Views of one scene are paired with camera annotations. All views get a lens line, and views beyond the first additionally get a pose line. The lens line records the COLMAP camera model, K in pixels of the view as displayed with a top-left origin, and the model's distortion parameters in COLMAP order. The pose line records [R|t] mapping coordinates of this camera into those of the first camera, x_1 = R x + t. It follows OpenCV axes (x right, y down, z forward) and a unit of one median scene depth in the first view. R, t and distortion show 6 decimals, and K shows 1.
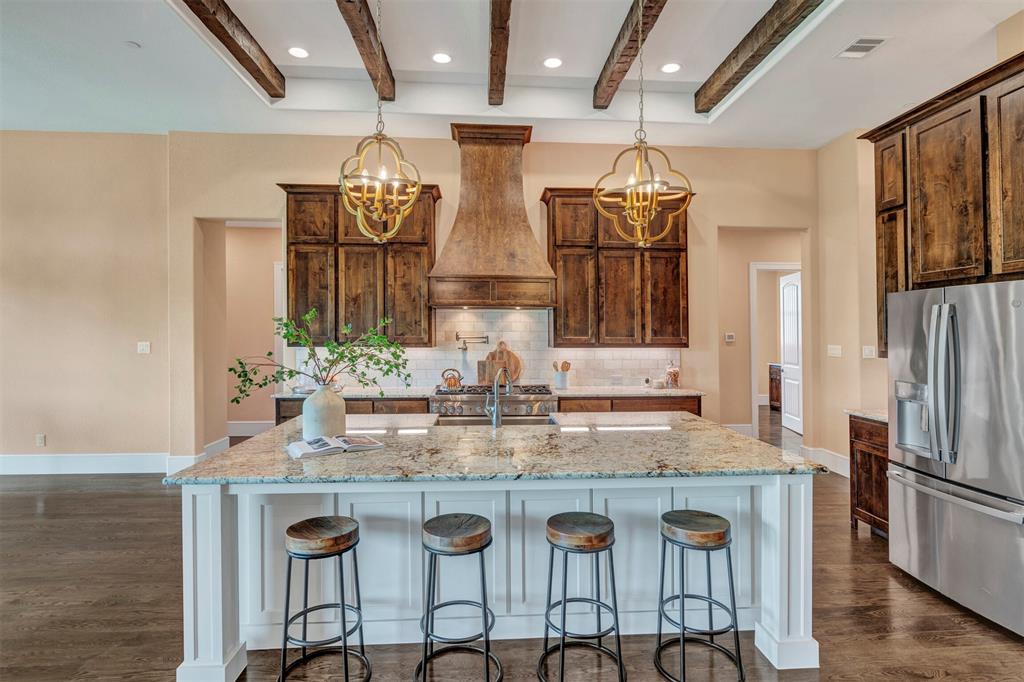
lens RADIAL K [[526.3, 0, 515.8], [0, 526.3, 330.9], [0, 0, 1]] dist [0.005620, -0.001199]
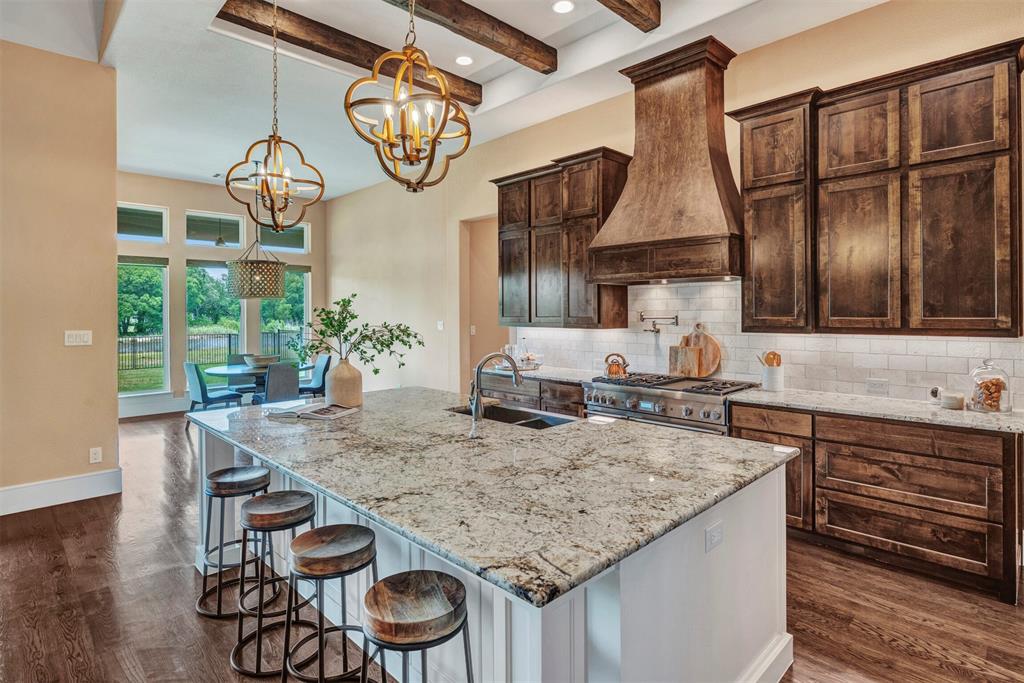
lens RADIAL K [[526.3, 0, 527.3], [0, 526.3, 318.7], [0, 0, 1]] dist [0.005620, -0.001199]
pose [[0.656876, 0.001458, -0.753997, 0.420988], [0.009892, 0.999895, 0.010551, 0.003109], [0.753933, -0.014390, 0.656793, 0.302254]]
